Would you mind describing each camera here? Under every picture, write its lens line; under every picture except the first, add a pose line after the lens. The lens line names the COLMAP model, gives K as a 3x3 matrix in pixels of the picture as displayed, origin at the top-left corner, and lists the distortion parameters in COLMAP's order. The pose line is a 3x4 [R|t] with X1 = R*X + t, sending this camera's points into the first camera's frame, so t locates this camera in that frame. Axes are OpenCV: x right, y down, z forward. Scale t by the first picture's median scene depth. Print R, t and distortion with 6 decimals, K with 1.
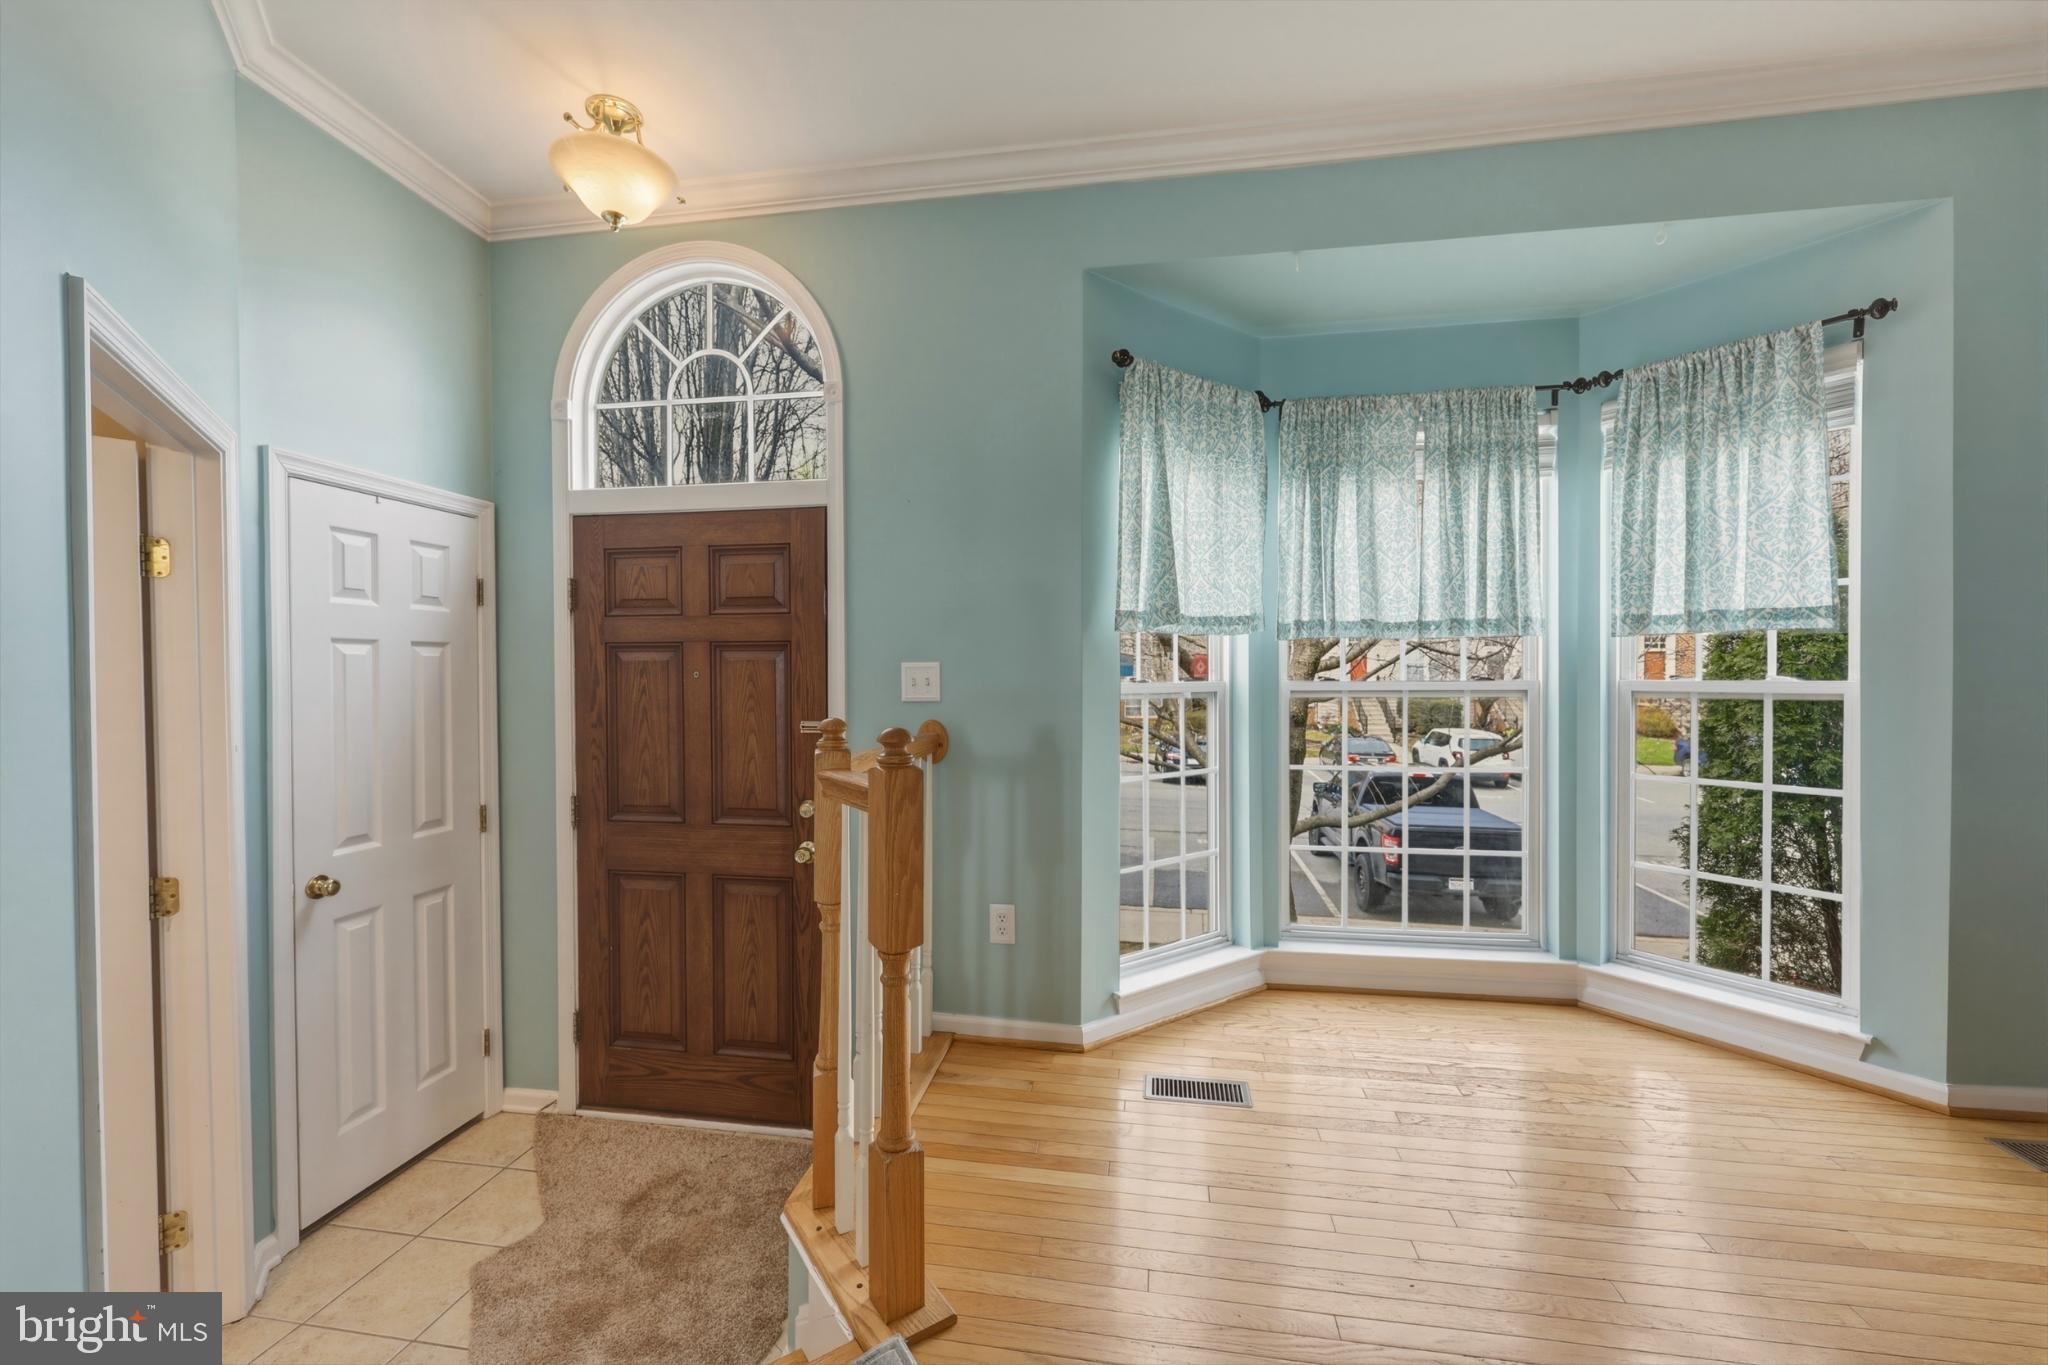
lens RADIAL K [[816.8, 0, 1023.3], [0, 816.8, 677.7], [0, 0, 1]] dist [-0.000237, -0.000011]
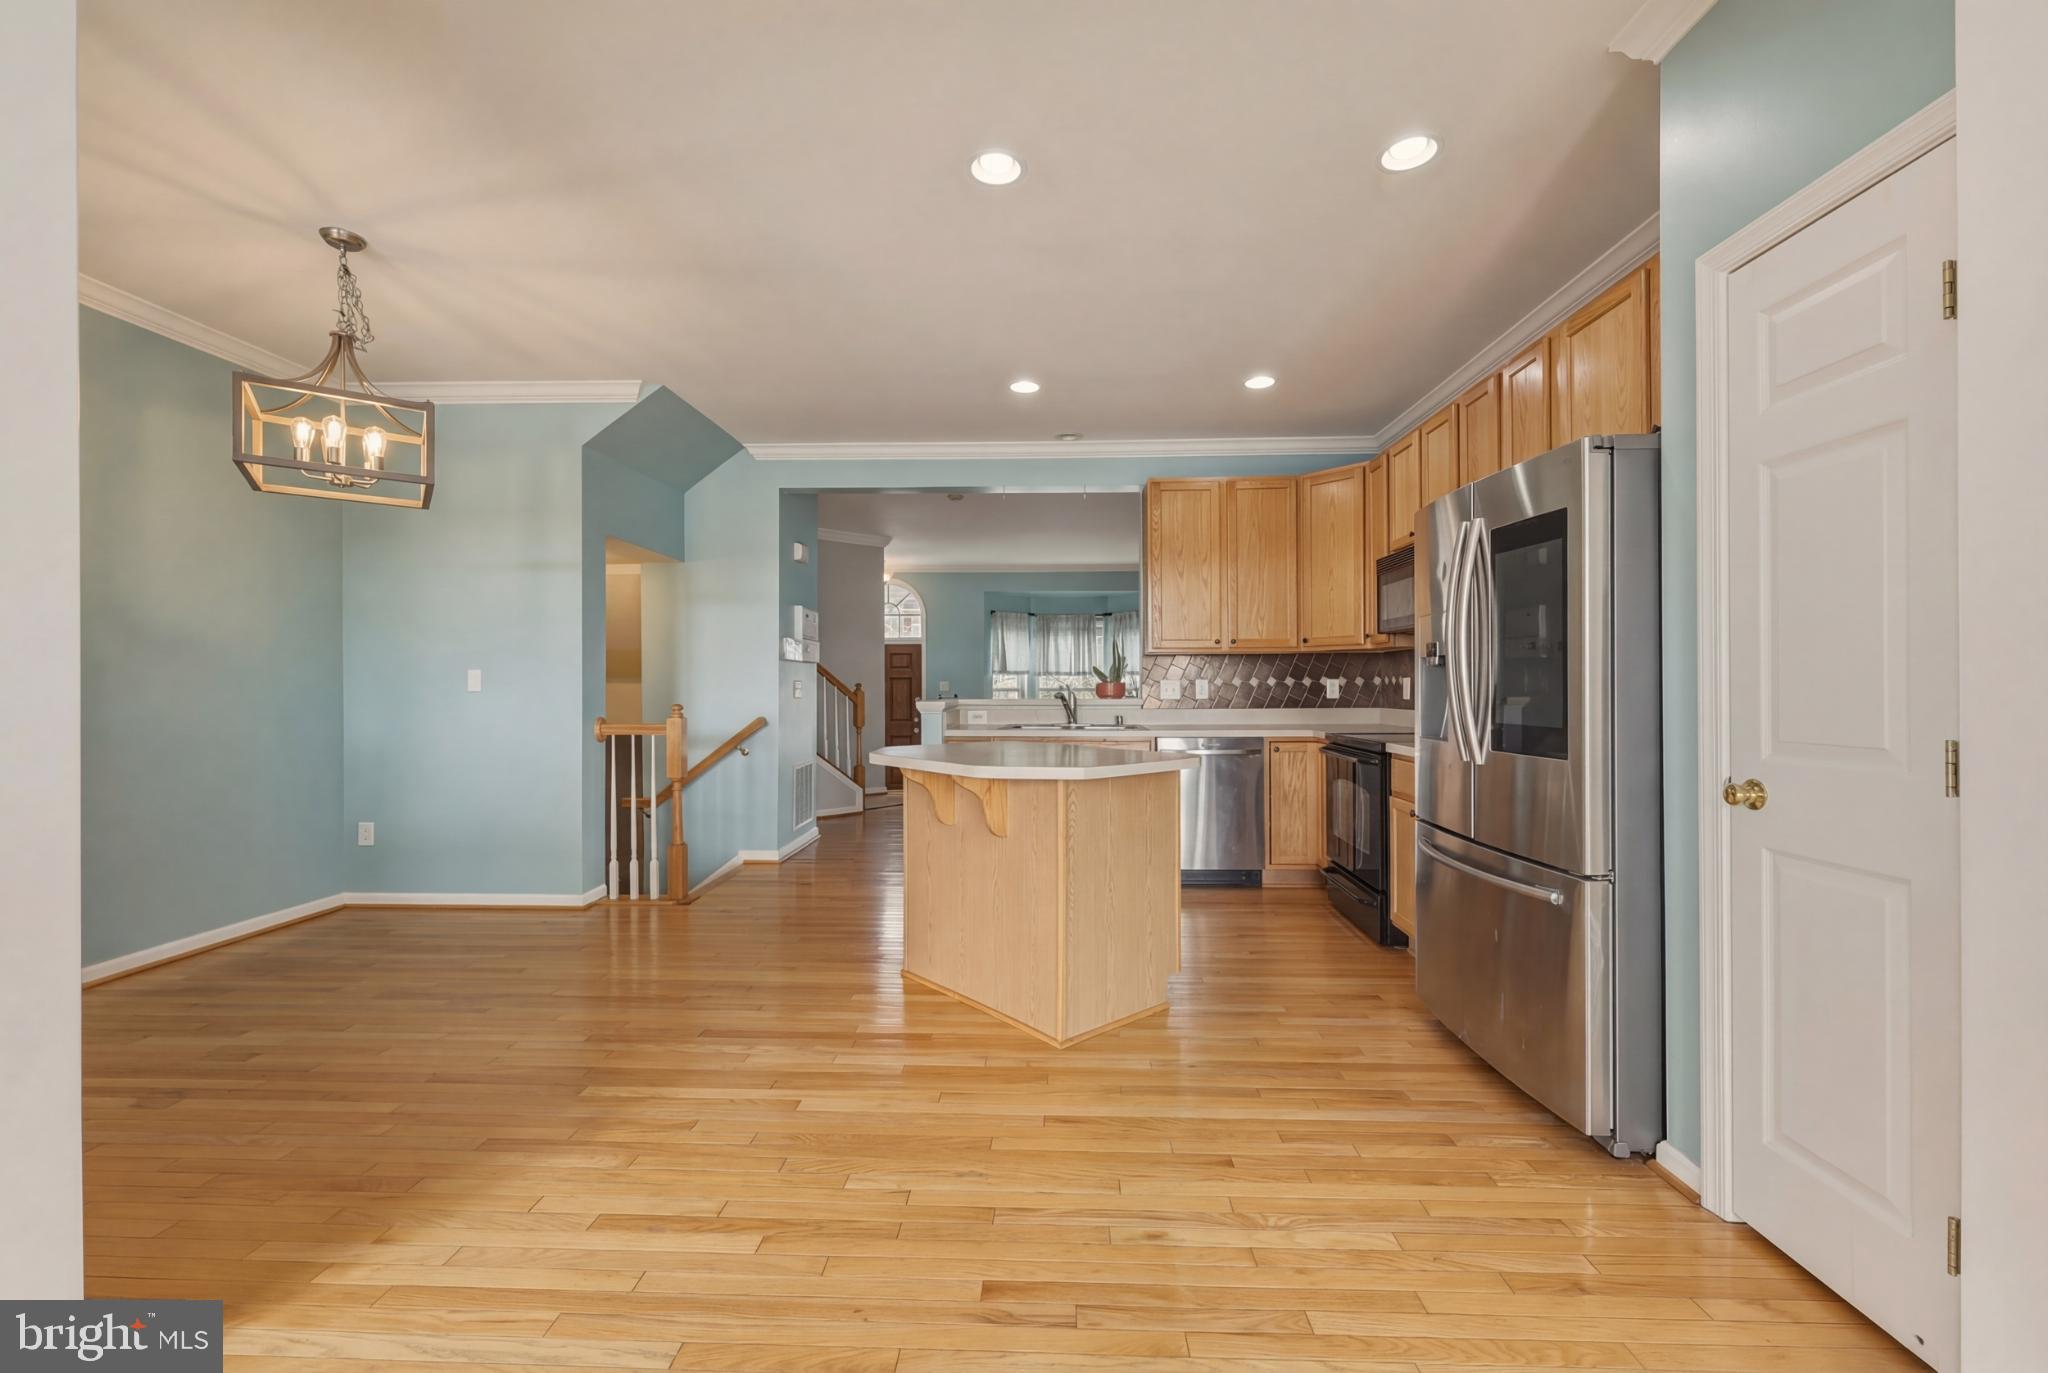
lens RADIAL K [[828.1, 0, 994.4], [0, 828.1, 684.7], [0, 0, 1]] dist [-0.012450, -0.000044]
pose [[0.992440, 0.005094, 0.122625, -0.369807], [-0.003057, 0.999854, -0.016789, 0.057518], [-0.122693, 0.016288, 0.992311, -3.026846]]
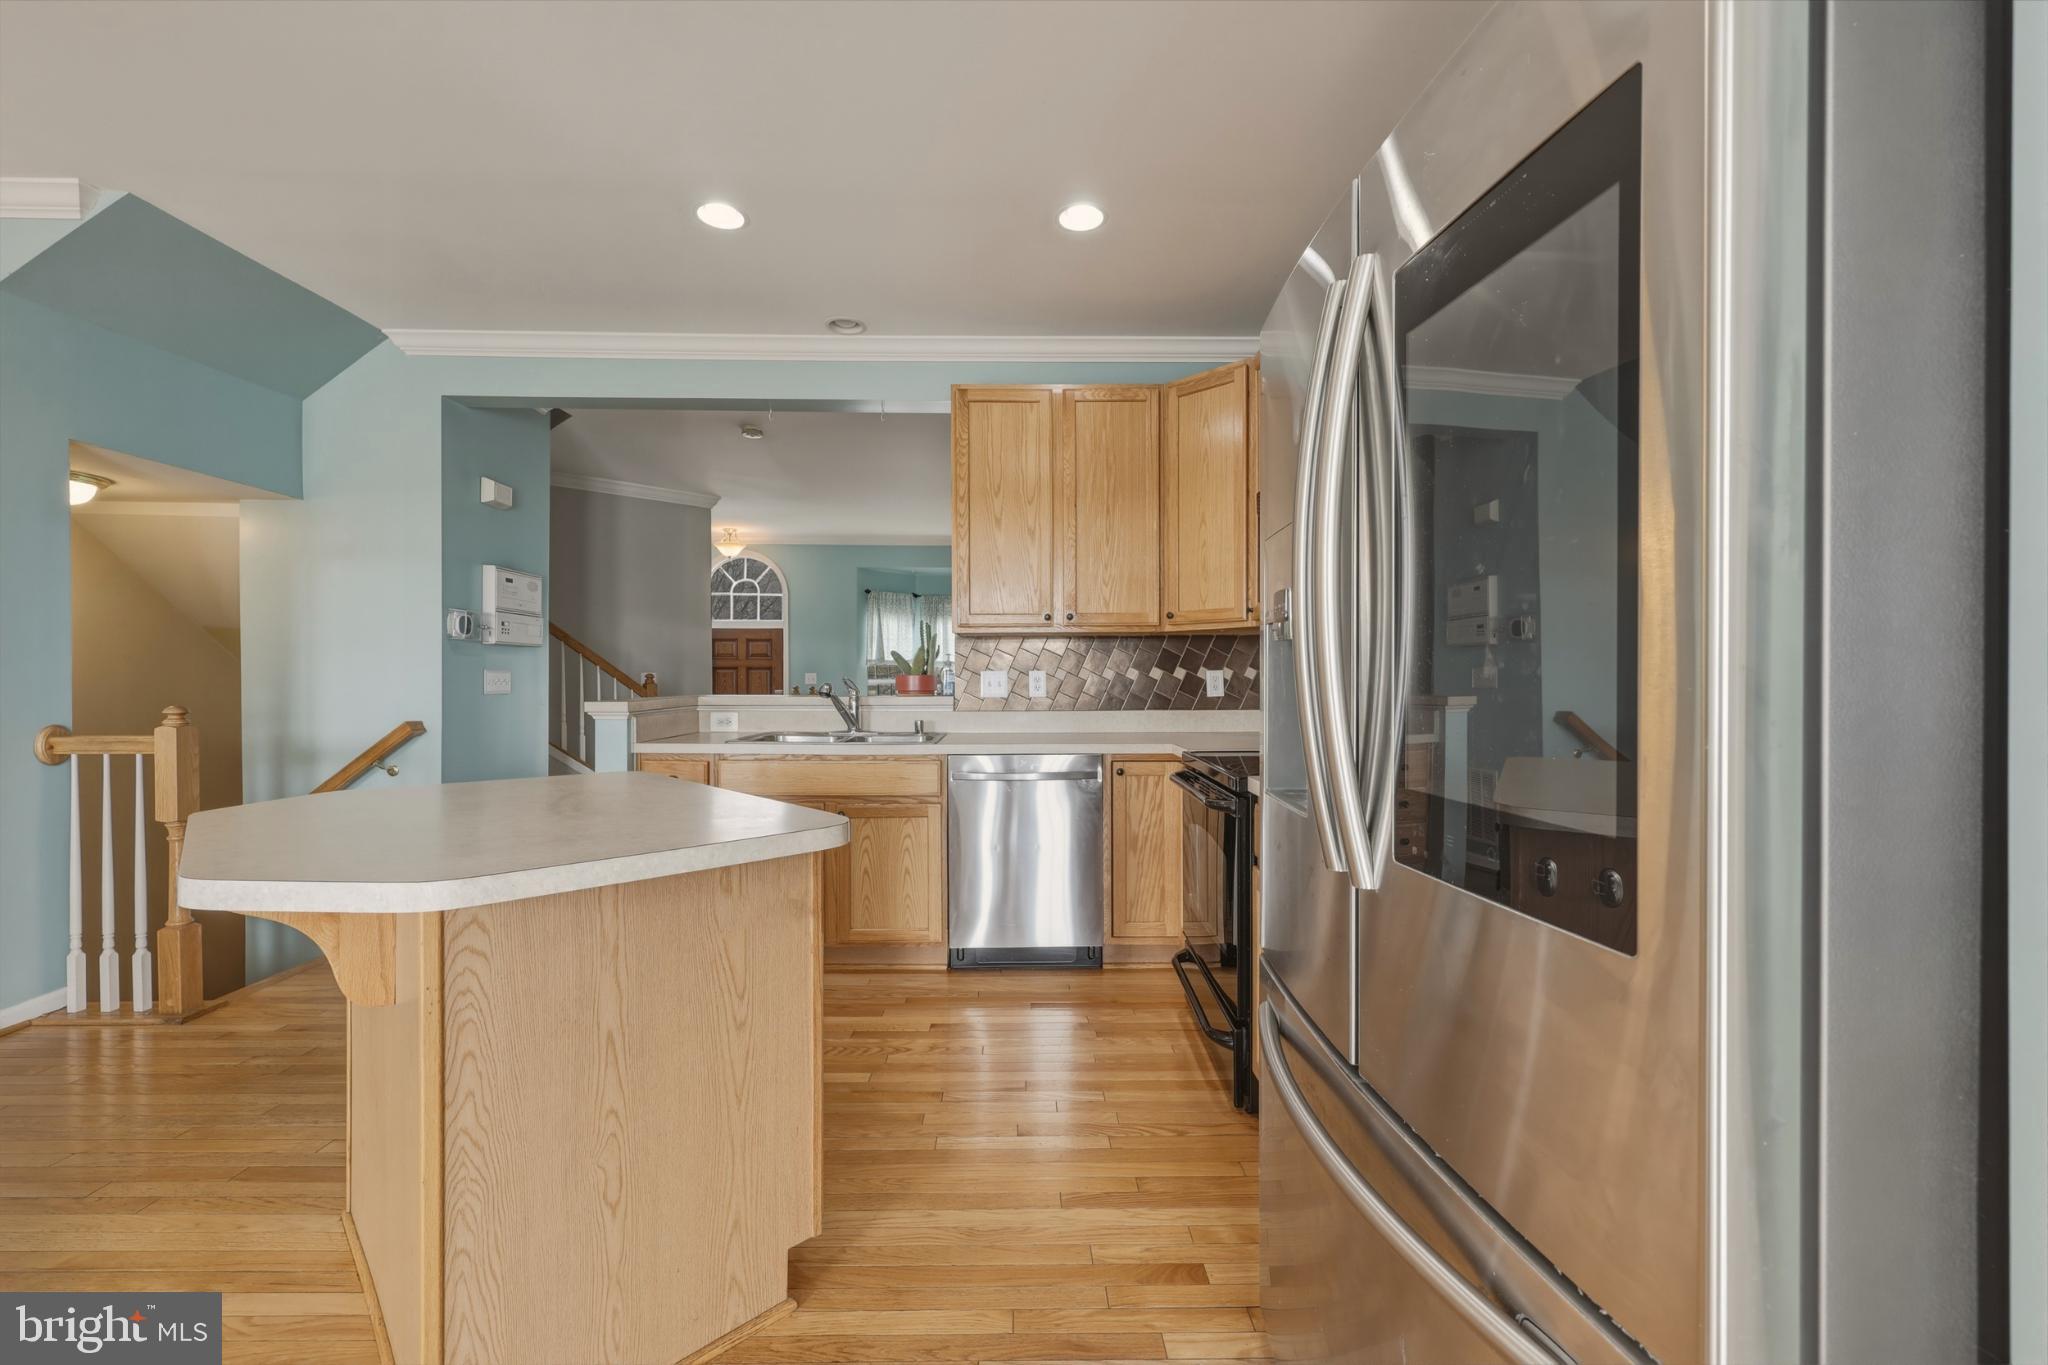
lens RADIAL K [[828.1, 0, 994.4], [0, 828.1, 680.7], [0, 0, 1]] dist [-0.012450, -0.000044]
pose [[0.984474, 0.007112, 0.175388, 0.028908], [-0.005306, 0.999928, -0.010768, 0.044420], [-0.175452, 0.009670, 0.984441, -2.539130]]
